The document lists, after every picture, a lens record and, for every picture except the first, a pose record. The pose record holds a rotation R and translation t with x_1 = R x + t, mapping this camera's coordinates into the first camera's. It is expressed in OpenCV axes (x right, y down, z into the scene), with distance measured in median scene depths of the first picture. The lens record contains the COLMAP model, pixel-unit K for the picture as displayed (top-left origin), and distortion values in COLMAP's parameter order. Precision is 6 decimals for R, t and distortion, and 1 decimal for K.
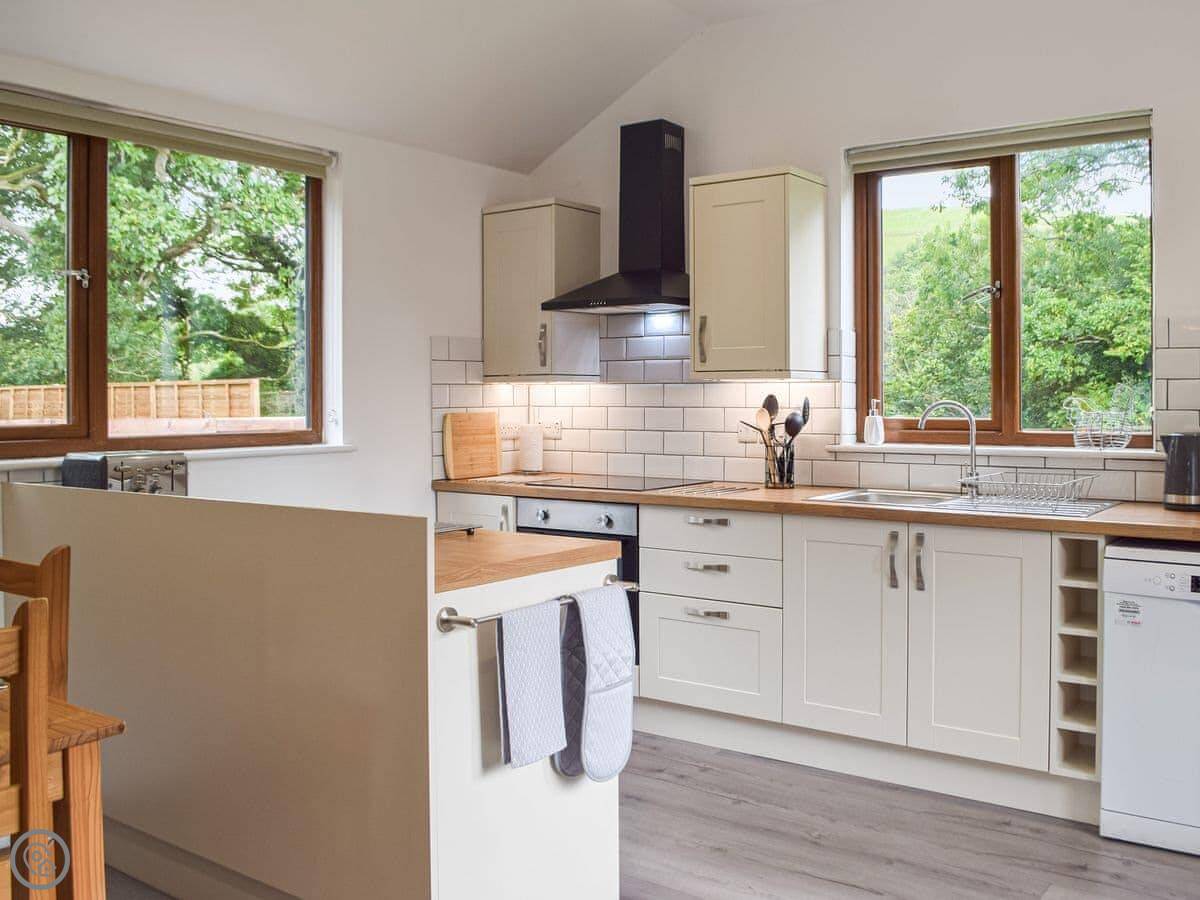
lens RADIAL K [[1141.3, 0, 600.0], [0, 1141.3, 450.0], [0, 0, 1]] dist [-0.077743, 0.012569]
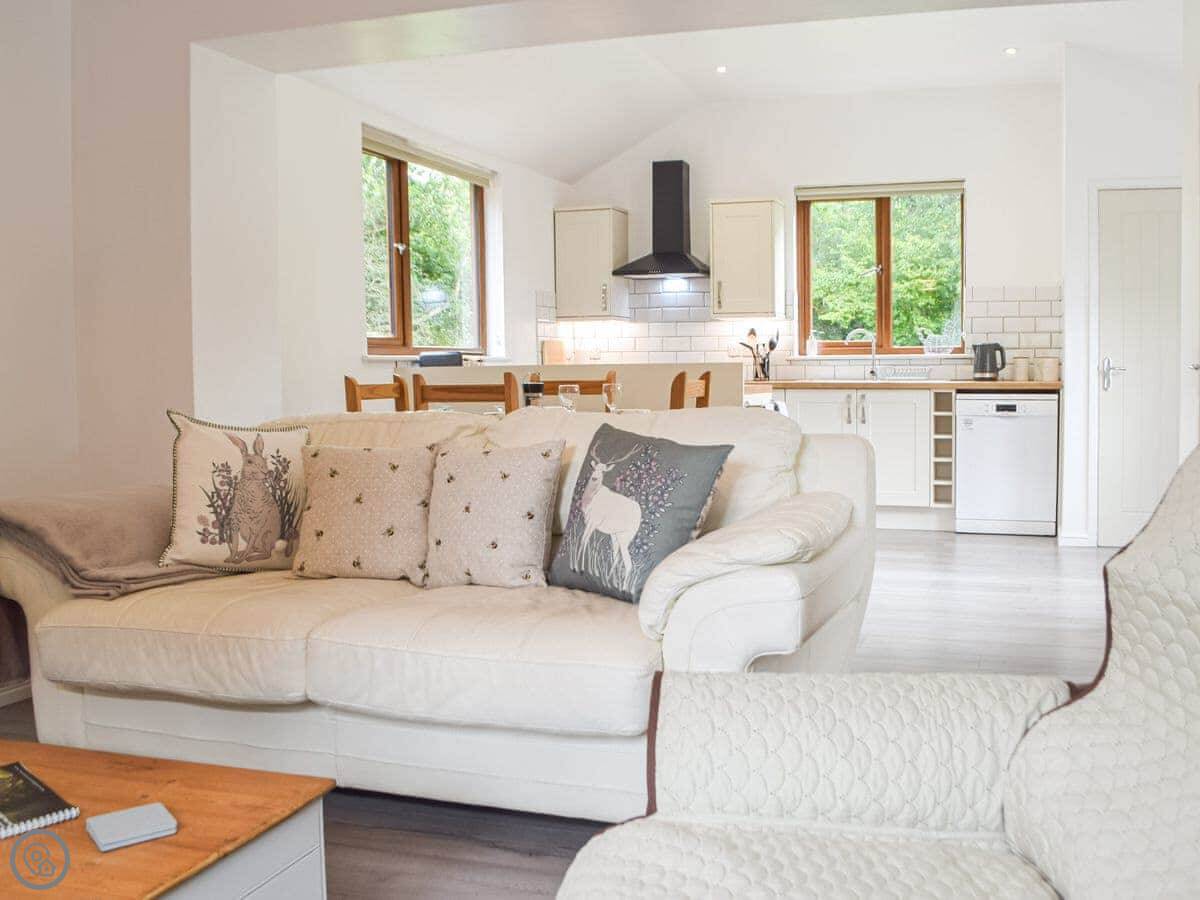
lens RADIAL K [[1224.9, 0, 662.8], [0, 1224.9, 480.5], [0, 0, 1]] dist [-0.099376, 0.041120]
pose [[0.942619, -0.031553, 0.332375, -0.645879], [0.017653, 0.998842, 0.044757, 0.104397], [-0.333403, -0.036322, 0.942085, -0.757237]]
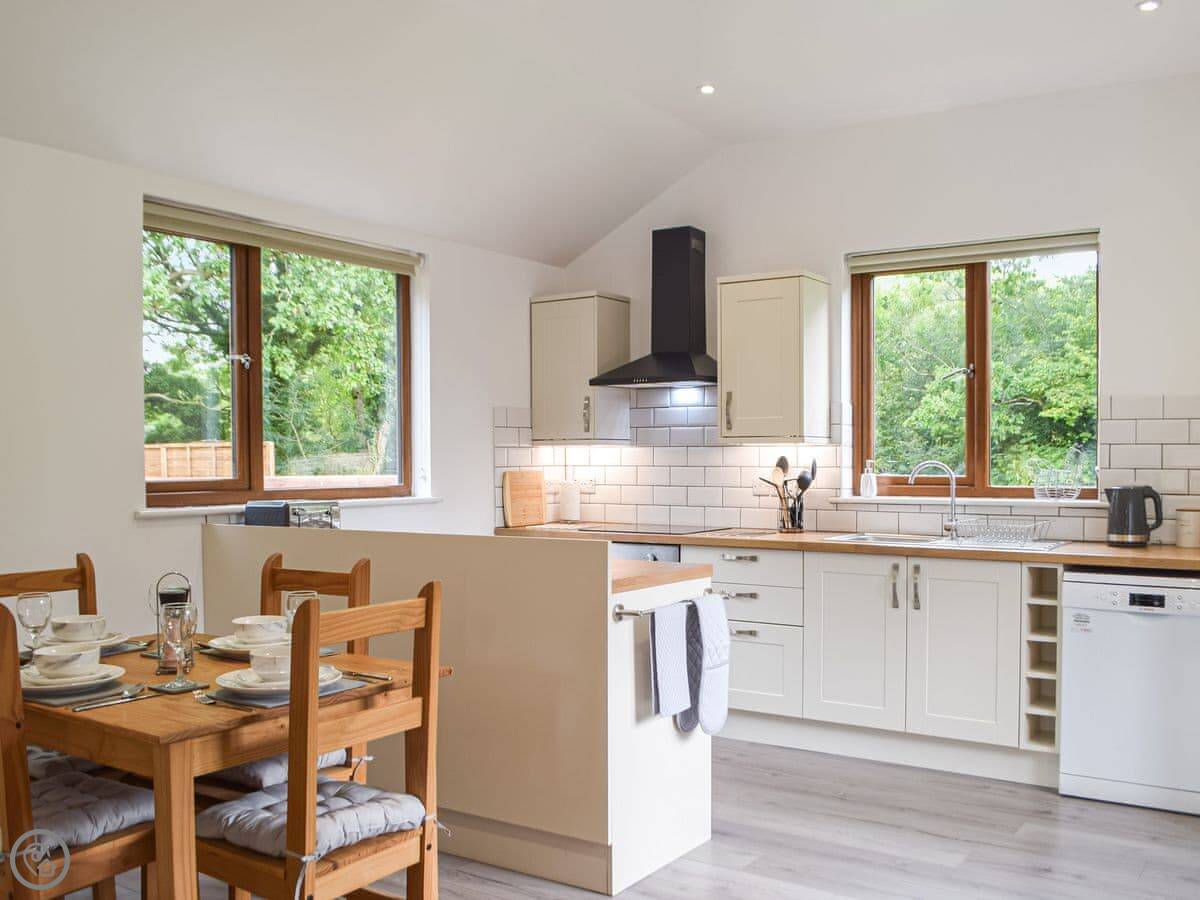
lens RADIAL K [[1160.2, 0, 522.7], [0, 1160.2, 528.9], [0, 0, 1]] dist [-0.073127, 0.006749]
pose [[0.999991, 0.000268, 0.004118, -0.143275], [-0.000325, 0.999904, 0.013820, 0.012979], [-0.004114, -0.013821, 0.999896, -0.251978]]
